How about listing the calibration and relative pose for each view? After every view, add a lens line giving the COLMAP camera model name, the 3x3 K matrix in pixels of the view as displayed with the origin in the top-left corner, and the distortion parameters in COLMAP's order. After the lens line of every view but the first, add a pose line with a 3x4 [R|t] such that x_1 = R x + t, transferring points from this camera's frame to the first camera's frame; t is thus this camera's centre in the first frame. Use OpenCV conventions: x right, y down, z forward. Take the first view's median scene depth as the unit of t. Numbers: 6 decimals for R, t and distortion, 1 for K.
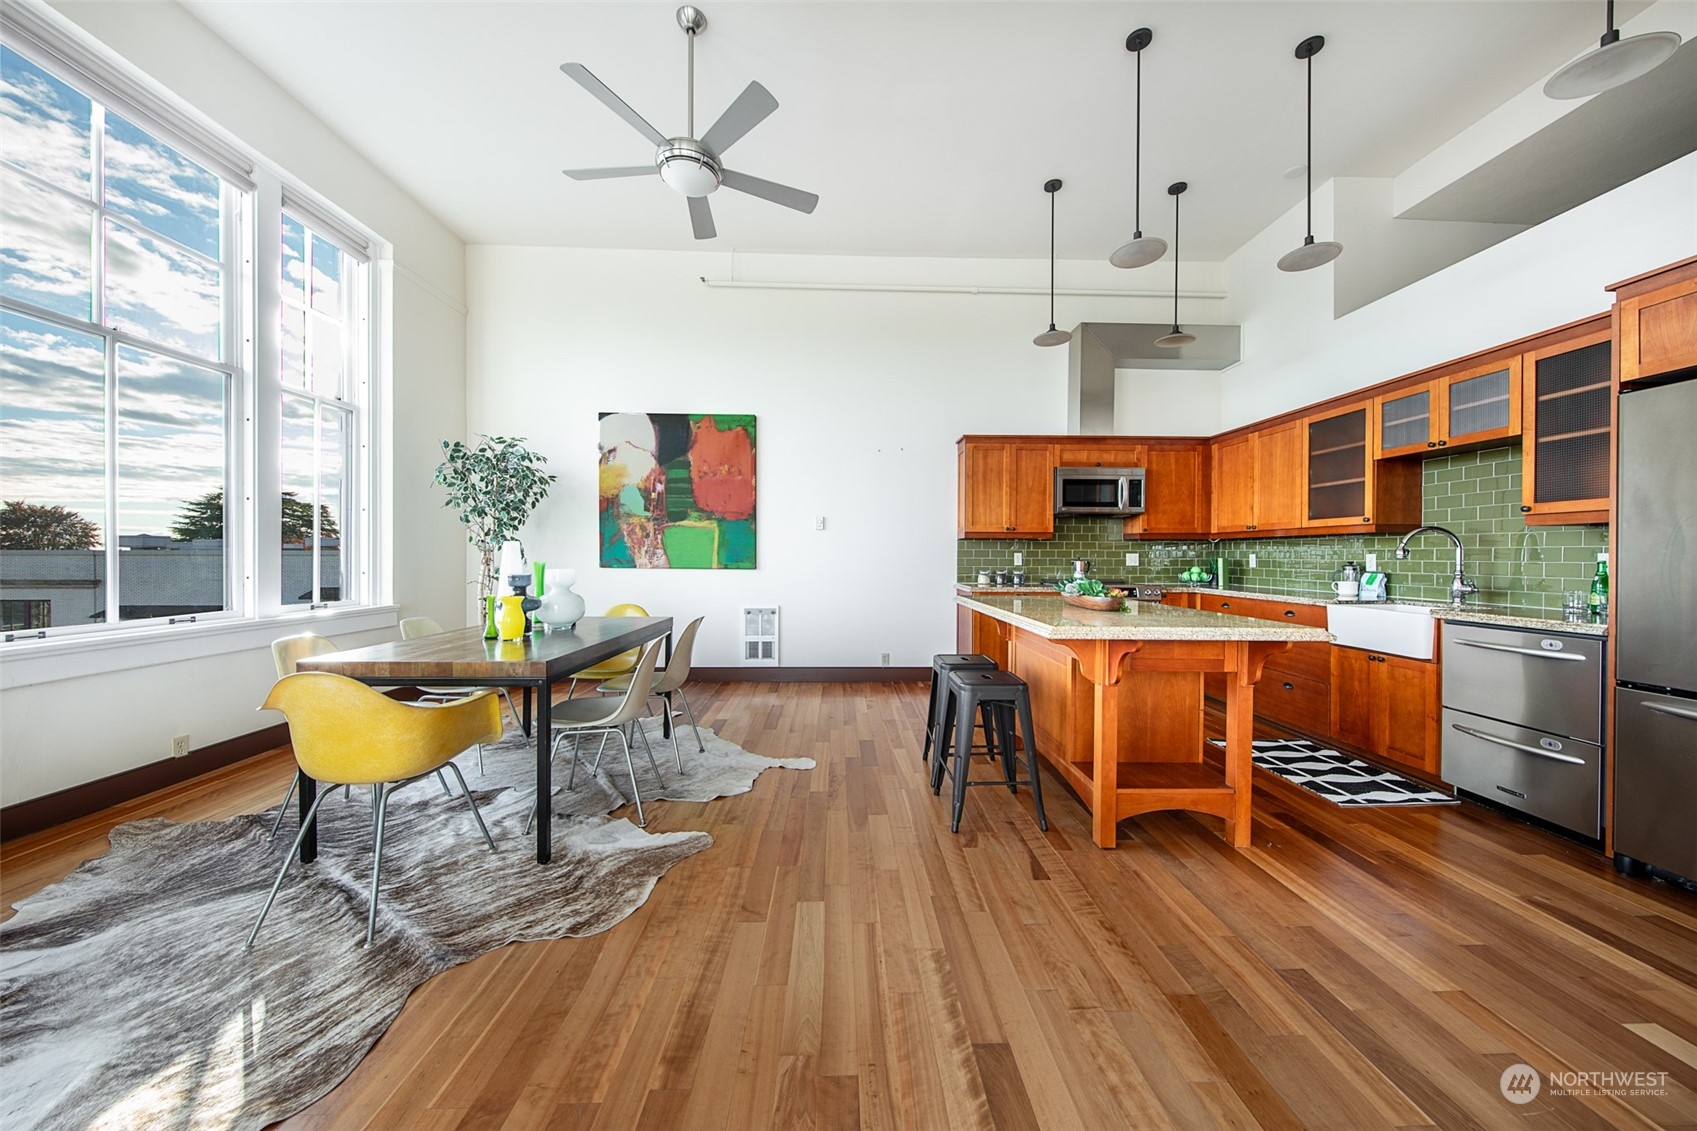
lens RADIAL K [[580.9, 0, 855.6], [0, 580.9, 559.5], [0, 0, 1]] dist [0.005795, -0.003453]
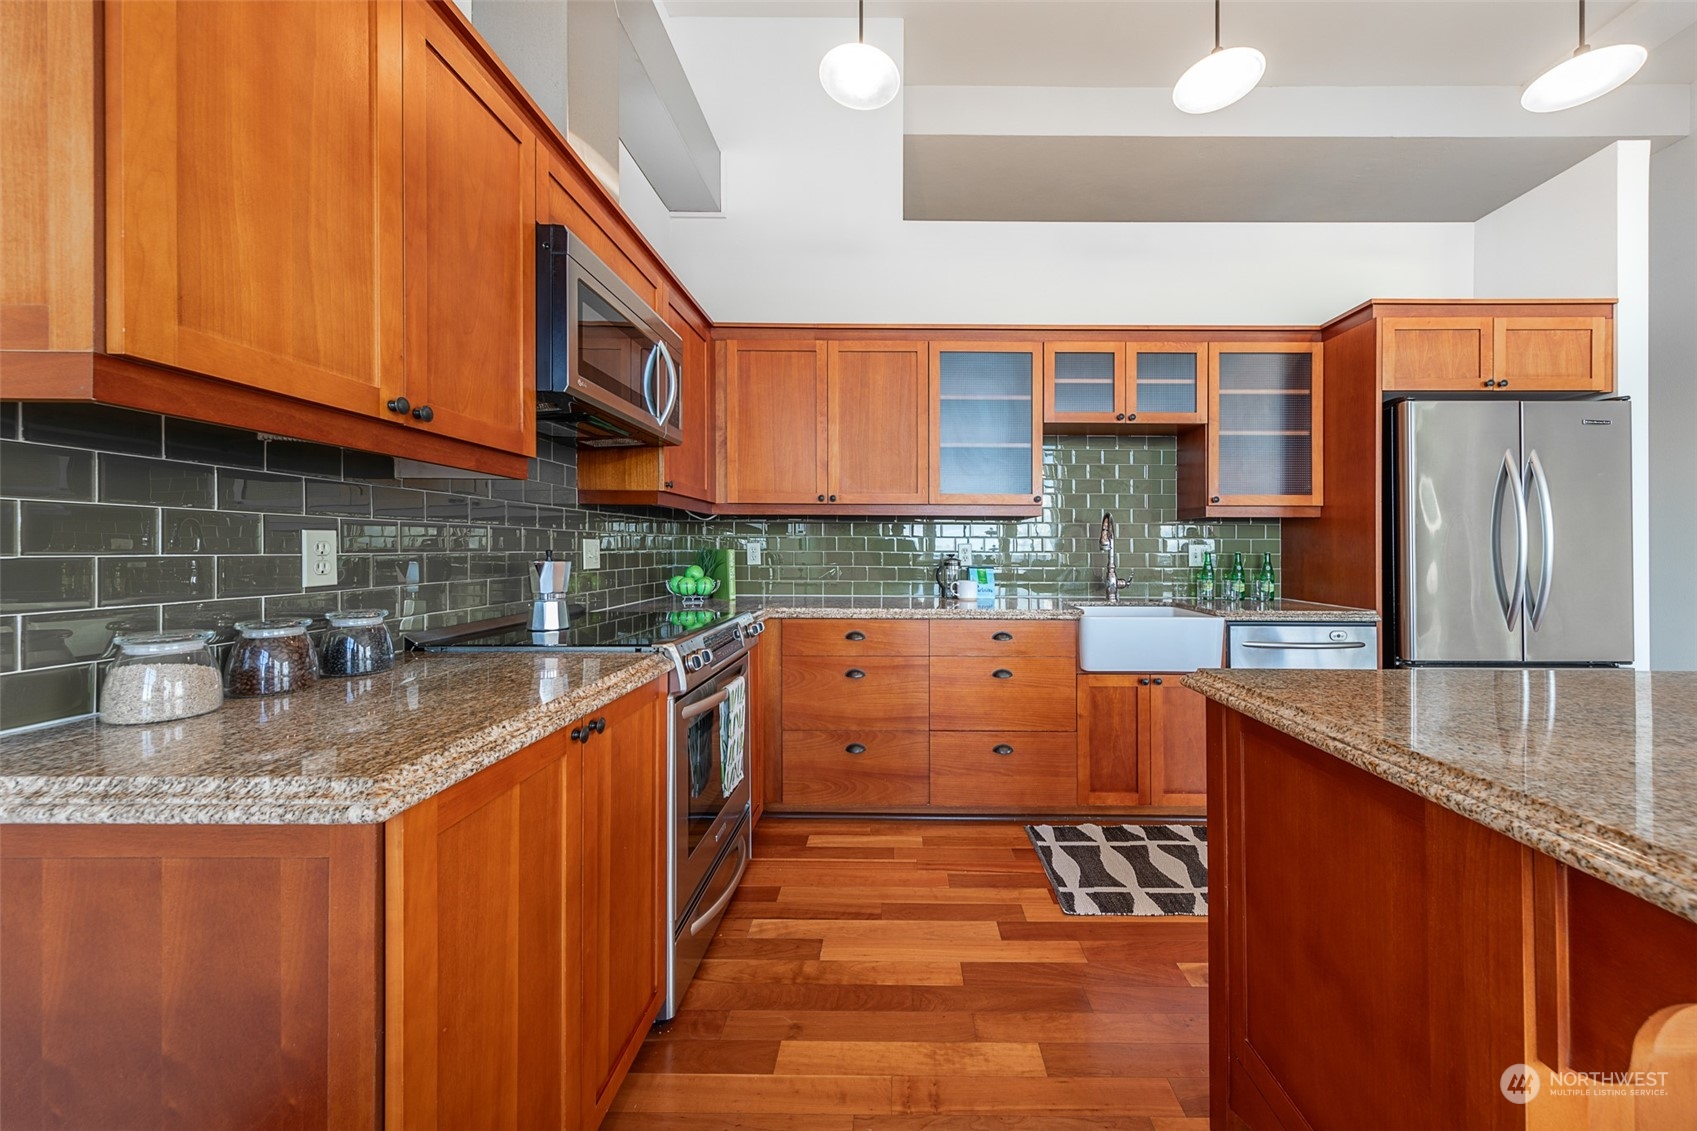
lens RADIAL K [[580.9, 0, 870.5], [0, 580.9, 549.7], [0, 0, 1]] dist [0.005795, -0.003453]
pose [[0.033225, -0.004801, 0.999436, 0.099210], [0.004102, 0.999981, 0.004667, -0.005493], [-0.999439, 0.003944, 0.033244, 1.067900]]
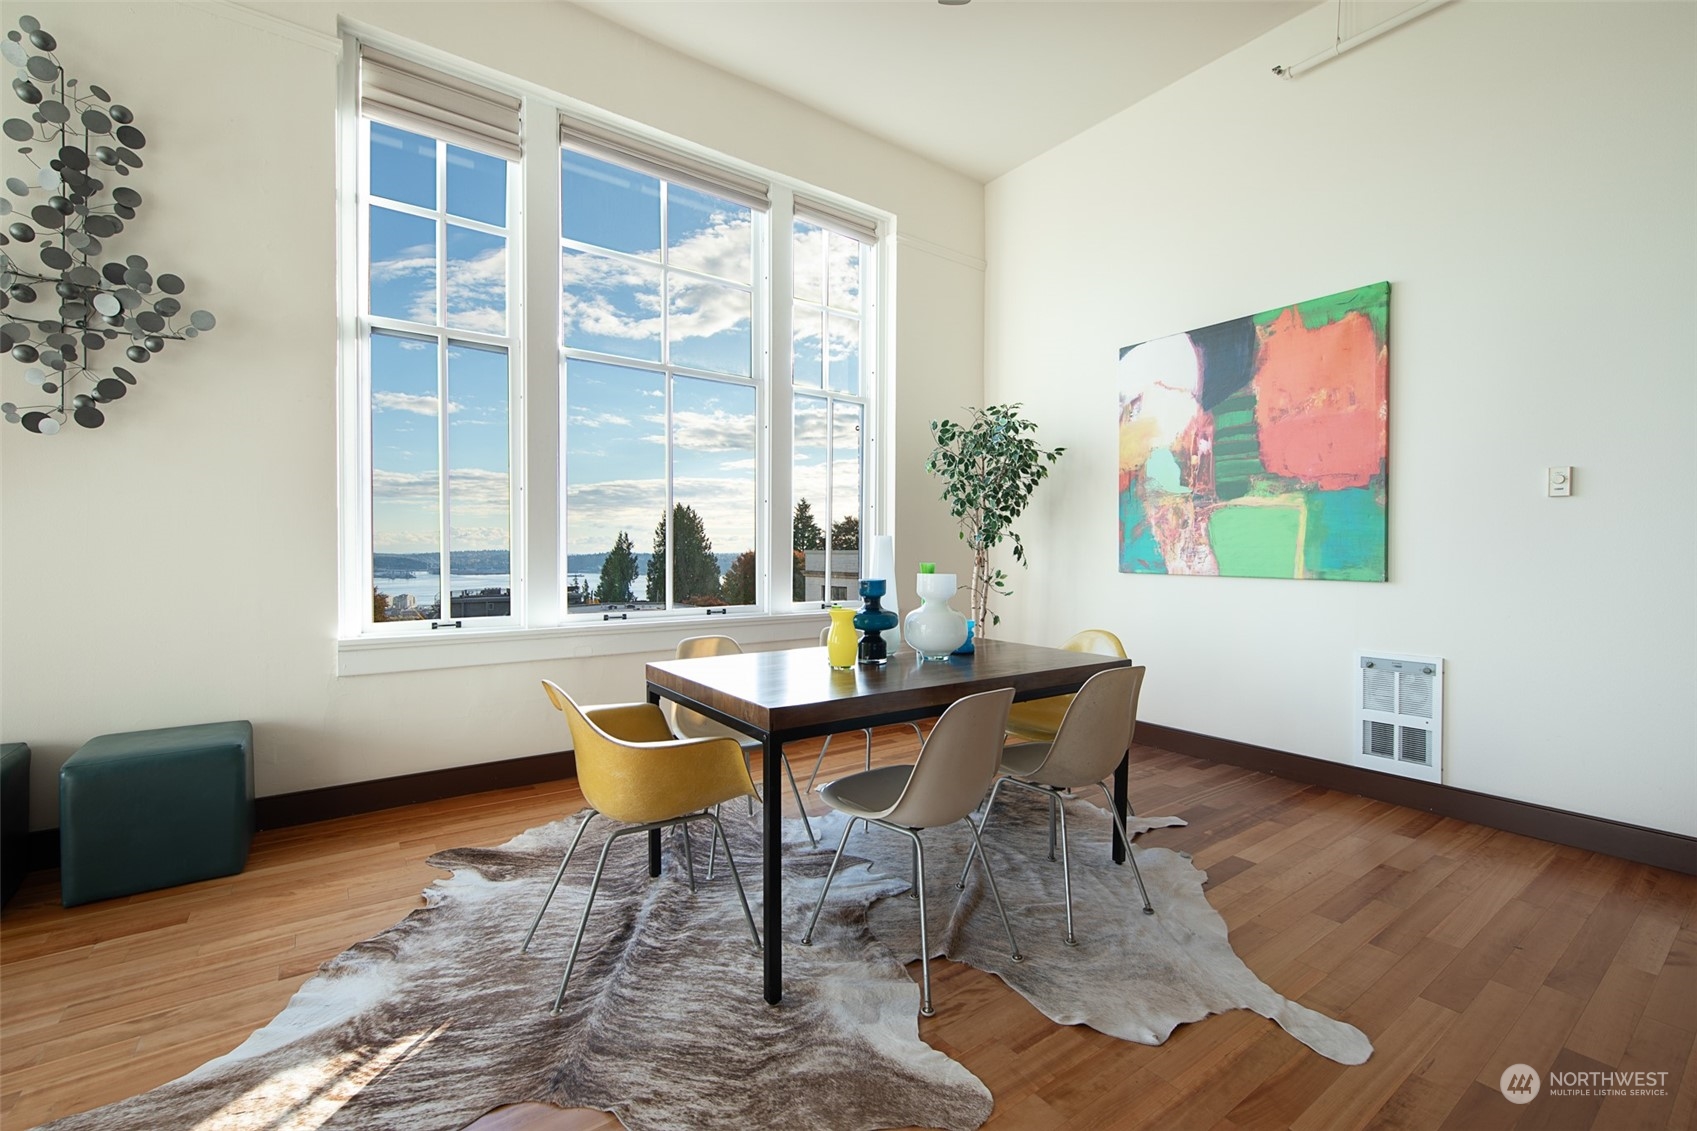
lens RADIAL K [[728.2, 0, 852.6], [0, 728.2, 558.3], [0, 0, 1]] dist [0.013390, -0.003934]
pose [[0.565579, 0.004957, -0.824679, 0.124762], [-0.007890, 0.999969, 0.000600, -0.001706], [0.824656, 0.006167, 0.565601, 0.322550]]
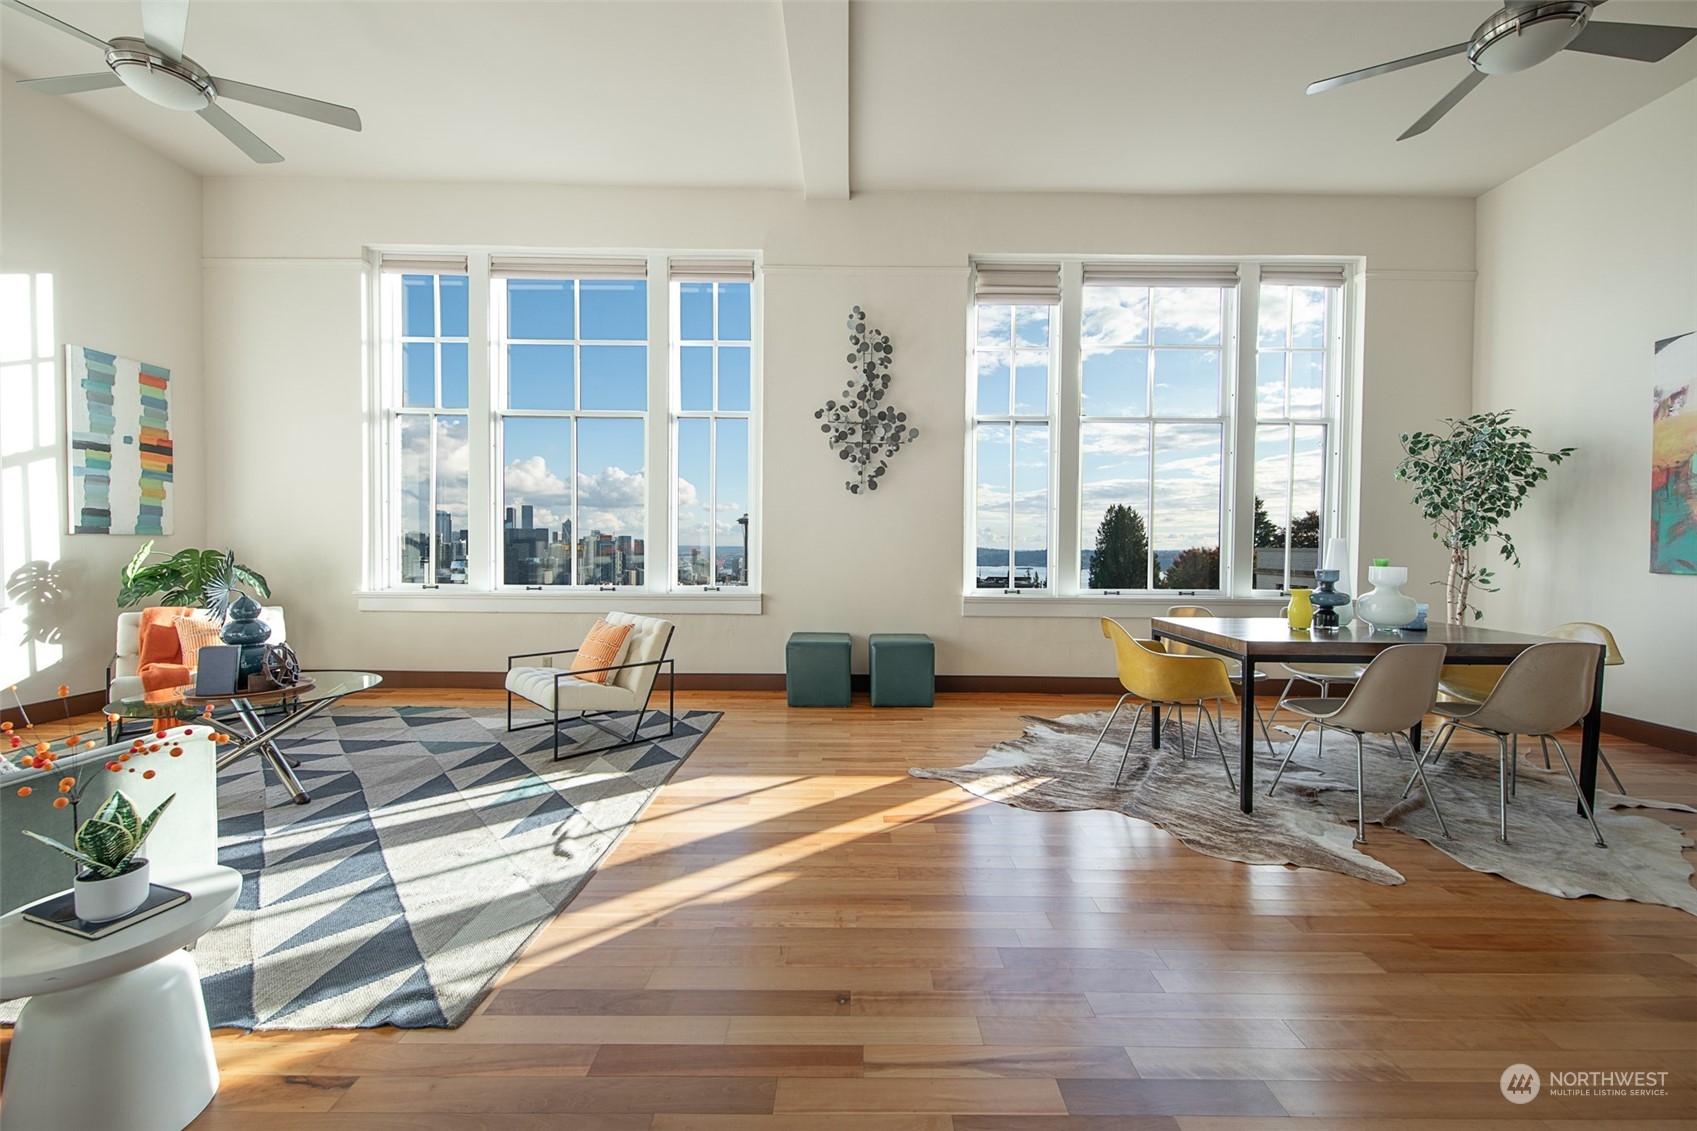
lens RADIAL K [[635.9, 0, 844.0], [0, 635.9, 560.8], [0, 0, 1]] dist [-0.003123, -0.001630]
pose [[-0.039144, 0.018817, -0.999056, 0.421464], [-0.016347, 0.999677, 0.019470, 0.000818], [0.999100, 0.017094, -0.038824, 0.126446]]
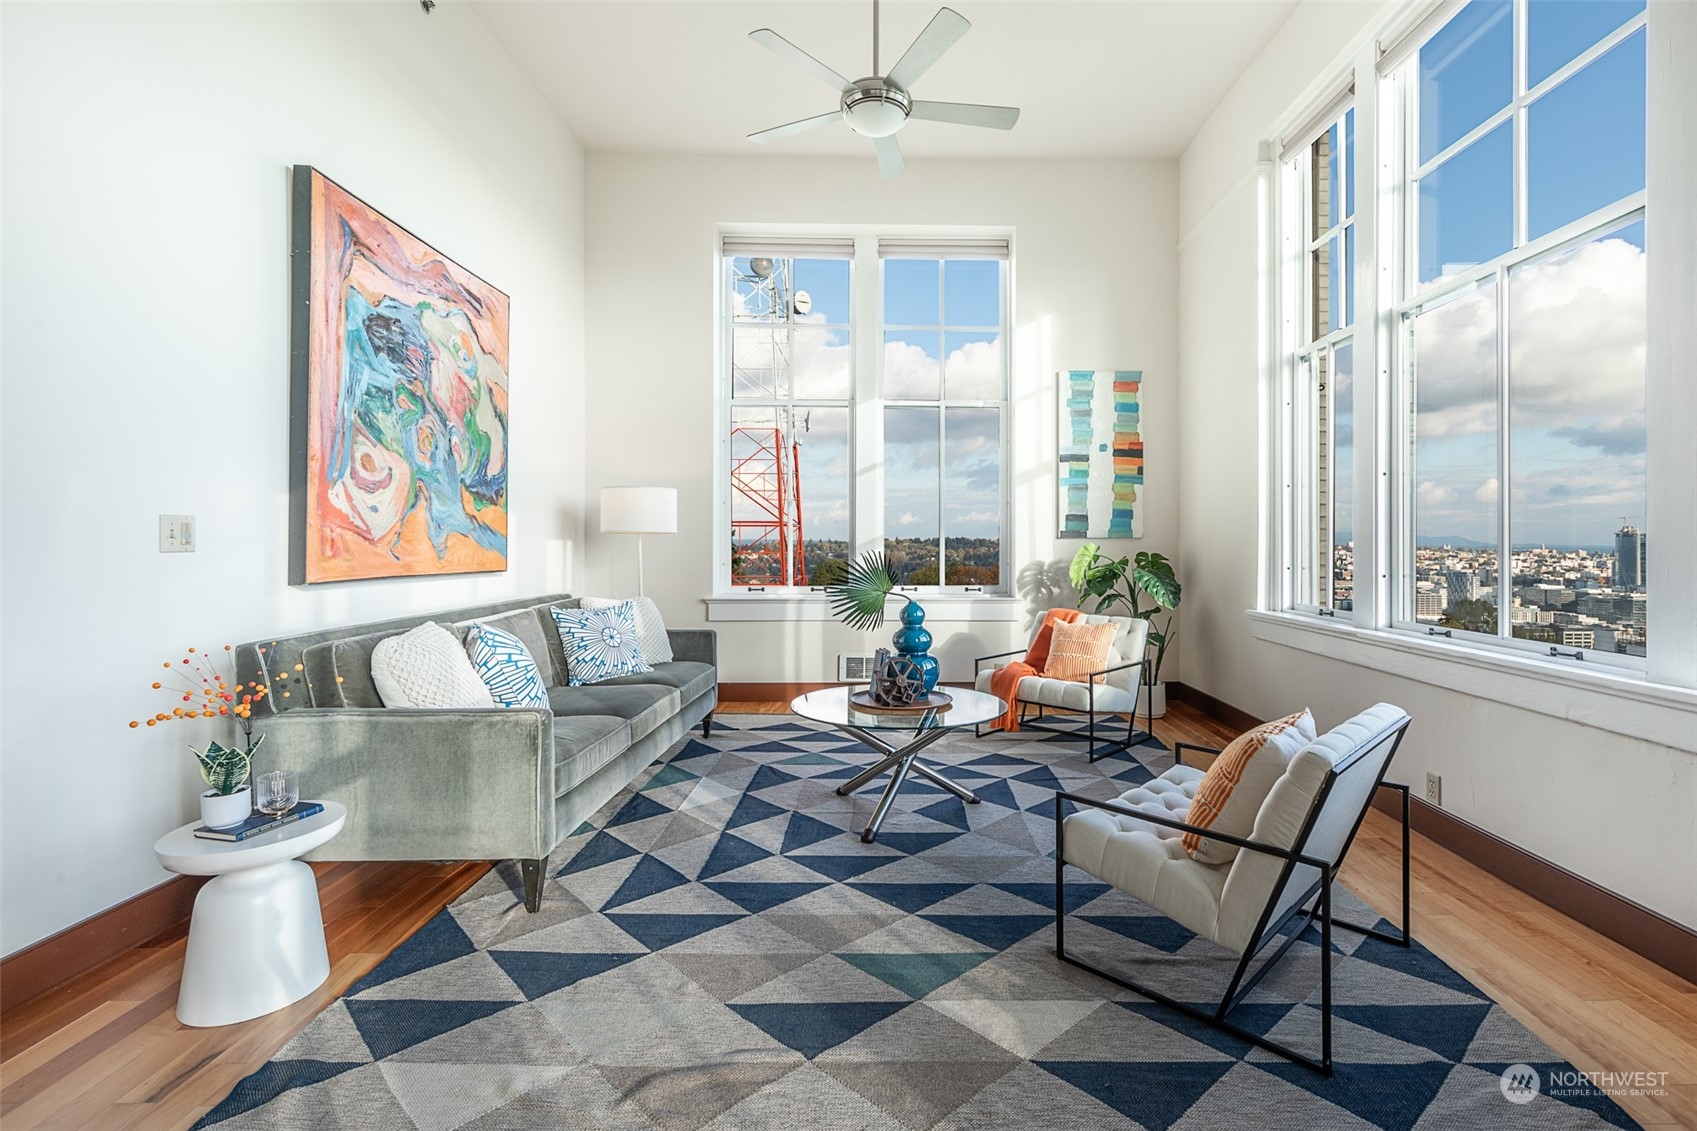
lens RADIAL K [[777.4, 0, 937.6], [0, 777.4, 542.8], [0, 0, 1]] dist [-0.003384, -0.000235]
pose [[-0.999926, -0.008021, 0.009117, -0.312566], [-0.007975, 0.999955, 0.005088, 0.000493], [-0.009157, 0.005015, -0.999945, 0.248917]]
